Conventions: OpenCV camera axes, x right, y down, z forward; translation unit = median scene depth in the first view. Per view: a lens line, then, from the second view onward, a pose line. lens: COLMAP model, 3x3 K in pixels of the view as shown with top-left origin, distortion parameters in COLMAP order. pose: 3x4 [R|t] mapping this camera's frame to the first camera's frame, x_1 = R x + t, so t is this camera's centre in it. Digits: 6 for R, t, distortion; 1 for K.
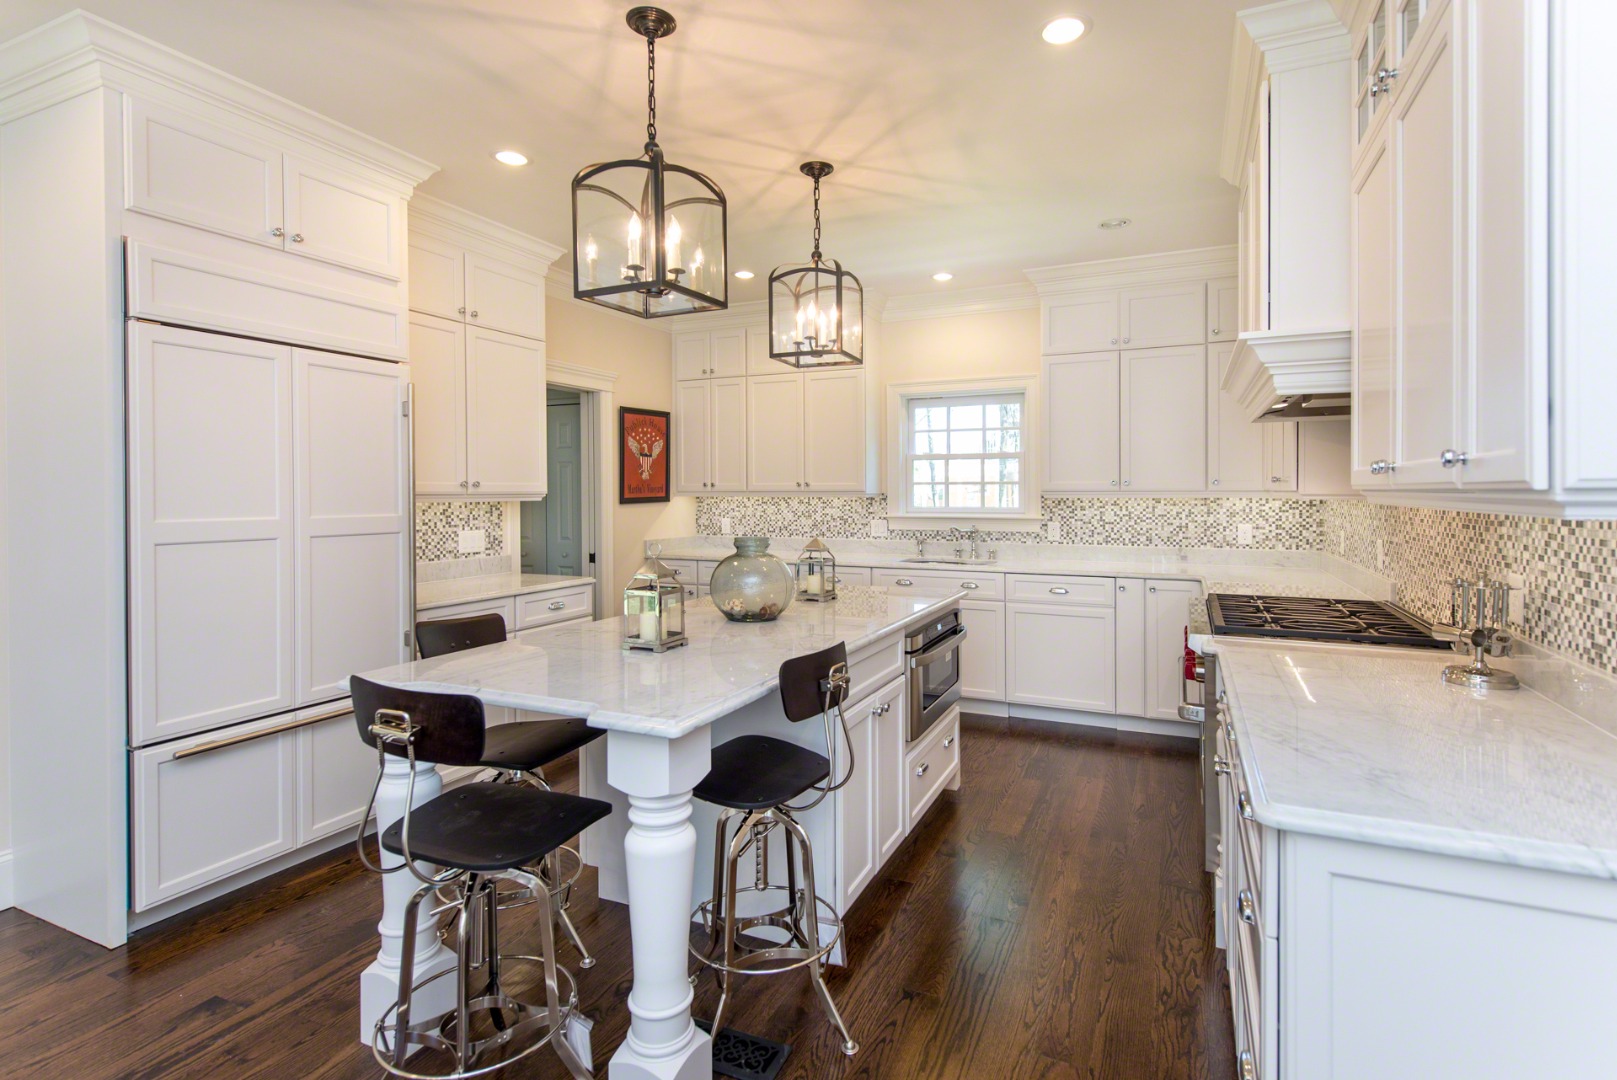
lens RADIAL K [[784.2, 0, 819.8], [0, 784.2, 500.2], [0, 0, 1]] dist [0.011792, -0.000147]
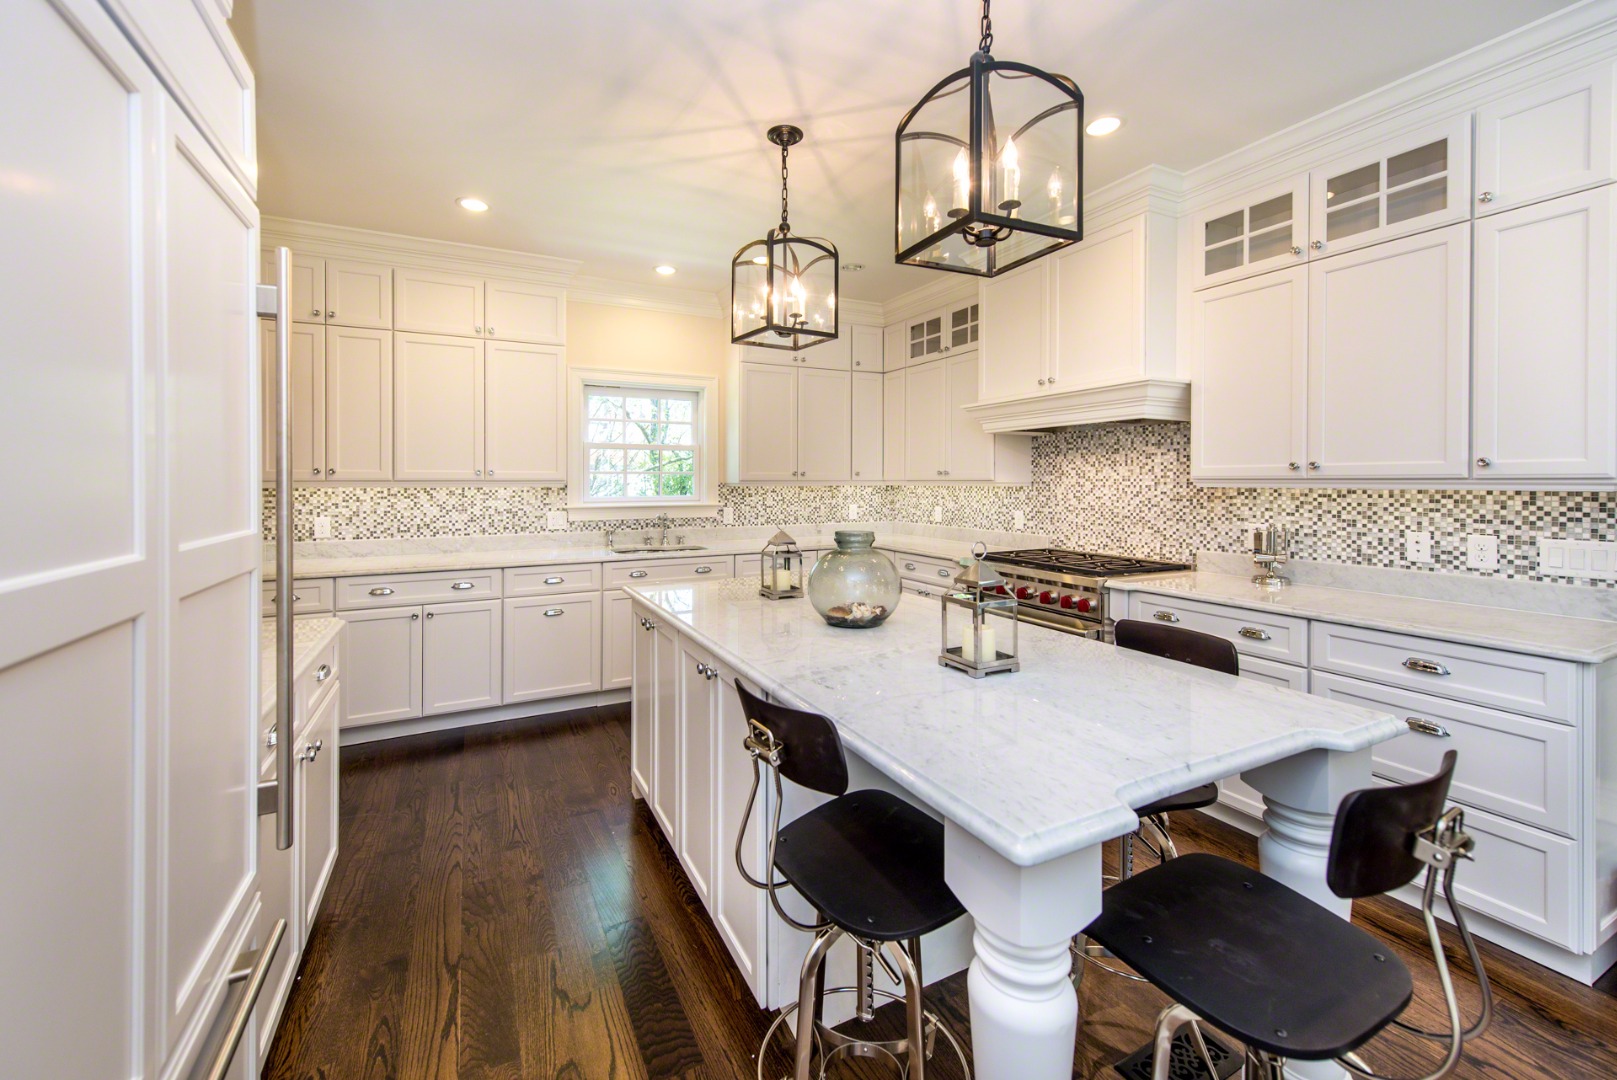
lens RADIAL K [[655.9, 0, 794.2], [0, 655.9, 484.1], [0, 0, 1]] dist [0.016191, -0.000166]
pose [[0.631106, -0.002195, 0.775693, -0.383522], [0.008976, 0.999950, -0.004474, -0.001447], [-0.775644, 0.009786, 0.631094, 0.315867]]
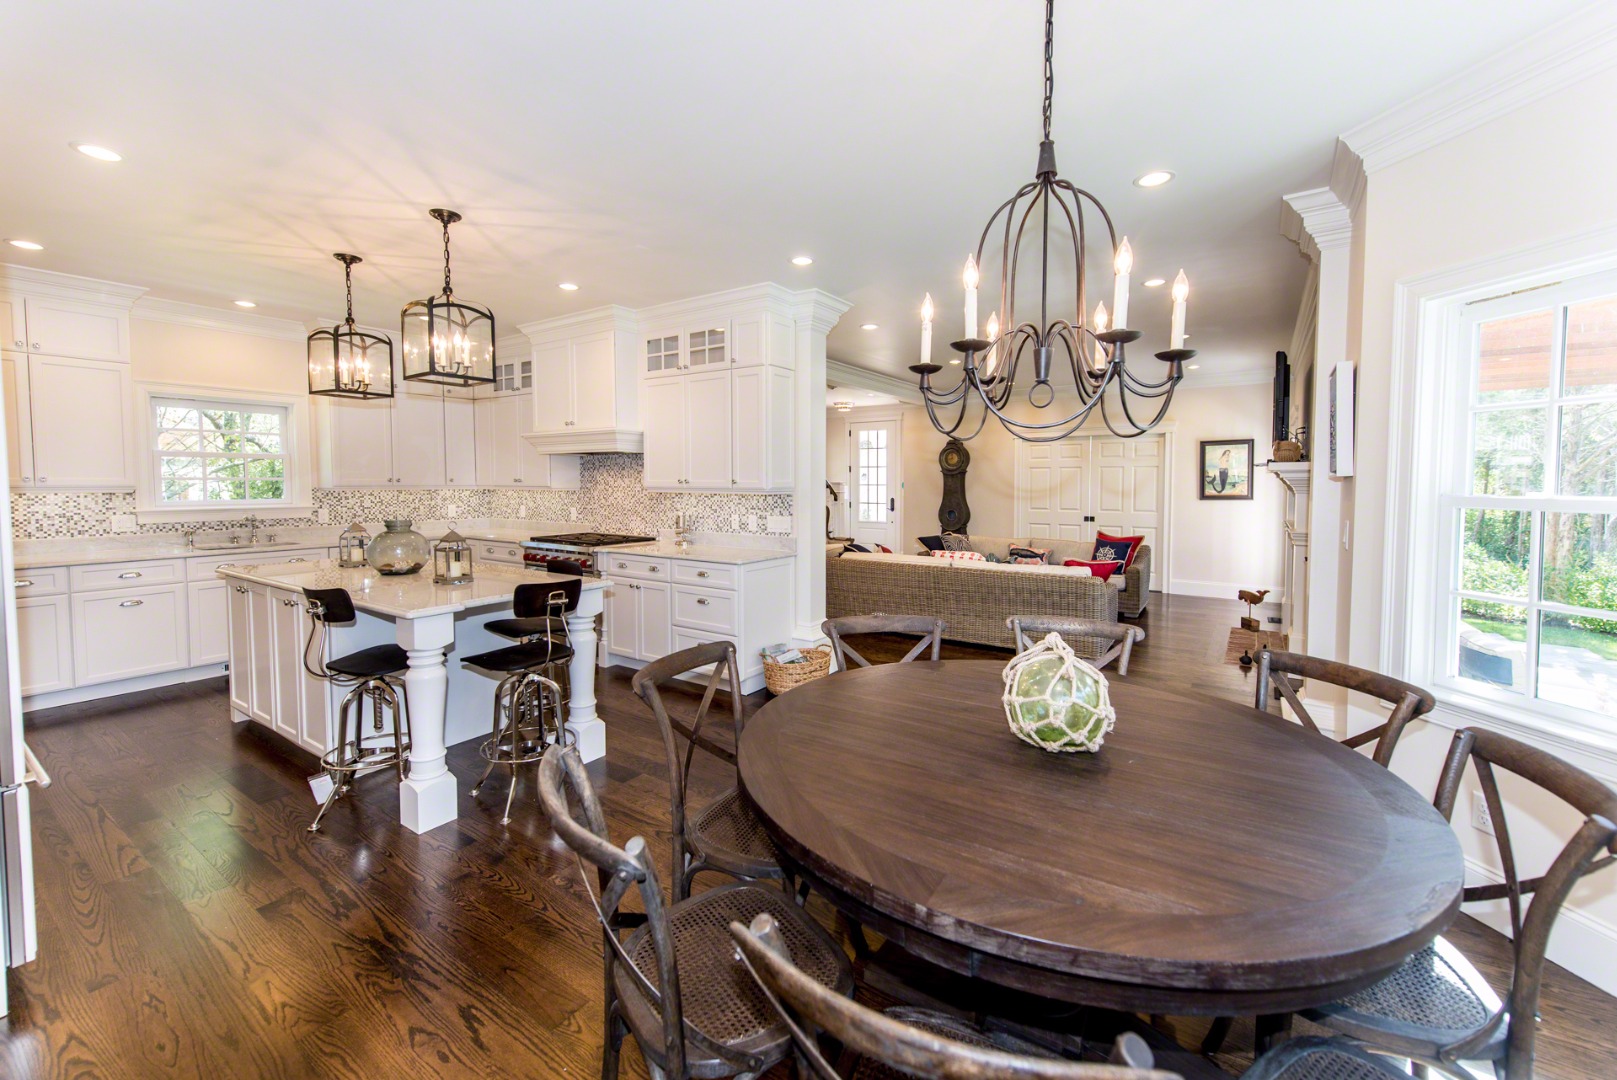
lens RADIAL K [[659.6, 0, 816.6], [0, 659.6, 517.0], [0, 0, 1]] dist [0.001326, -0.000464]
pose [[0.166252, -0.051897, 0.984717, -0.660272], [0.007389, 0.998652, 0.051384, -0.010005], [-0.986056, -0.001266, 0.166411, -0.010247]]
